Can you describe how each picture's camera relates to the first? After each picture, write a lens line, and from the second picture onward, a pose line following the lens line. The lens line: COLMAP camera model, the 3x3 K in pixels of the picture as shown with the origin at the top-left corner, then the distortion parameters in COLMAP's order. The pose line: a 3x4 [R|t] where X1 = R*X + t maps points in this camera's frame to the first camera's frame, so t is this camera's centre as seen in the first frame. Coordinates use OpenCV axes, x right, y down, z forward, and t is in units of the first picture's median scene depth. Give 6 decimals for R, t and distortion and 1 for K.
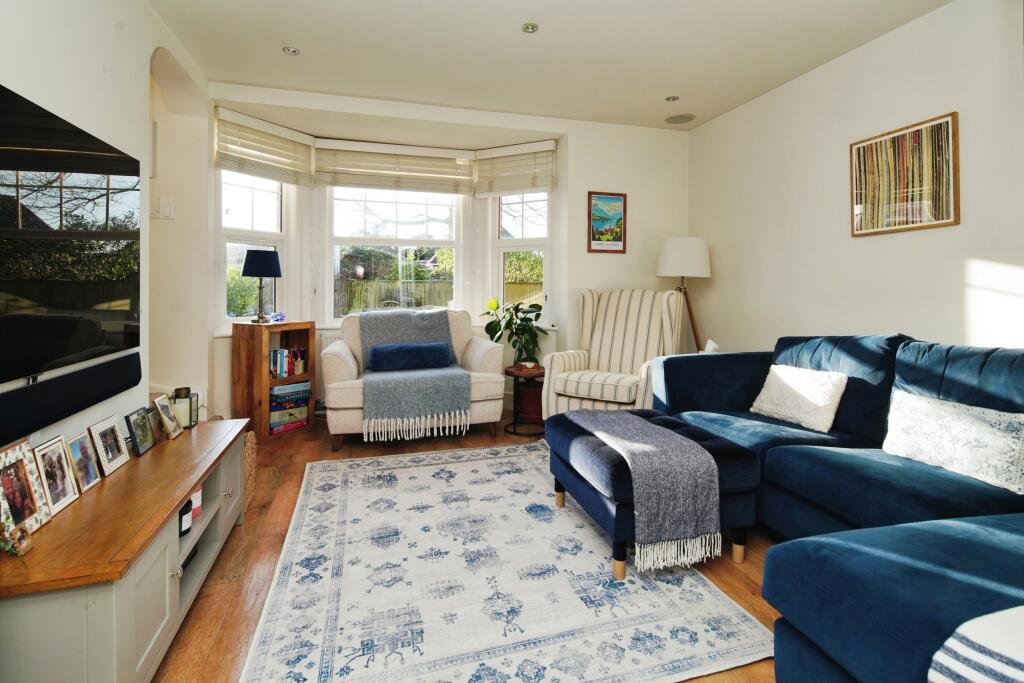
lens RADIAL K [[506.4, 0, 527.2], [0, 506.4, 283.7], [0, 0, 1]] dist [0.000145, 0.000466]
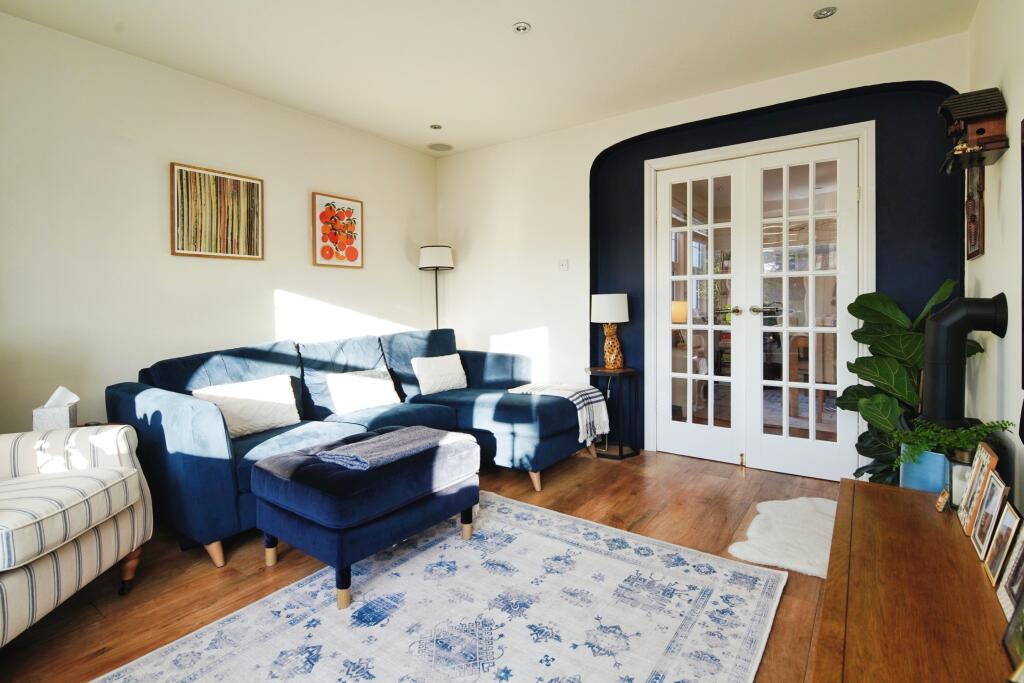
lens RADIAL K [[506.4, 0, 497.1], [0, 506.4, 309.1], [0, 0, 1]] dist [0.000145, 0.000466]
pose [[-0.584531, -0.003115, 0.811365, -0.557631], [-0.003846, 0.999992, 0.001069, 0.011670], [-0.811362, -0.002495, -0.584539, 1.074574]]
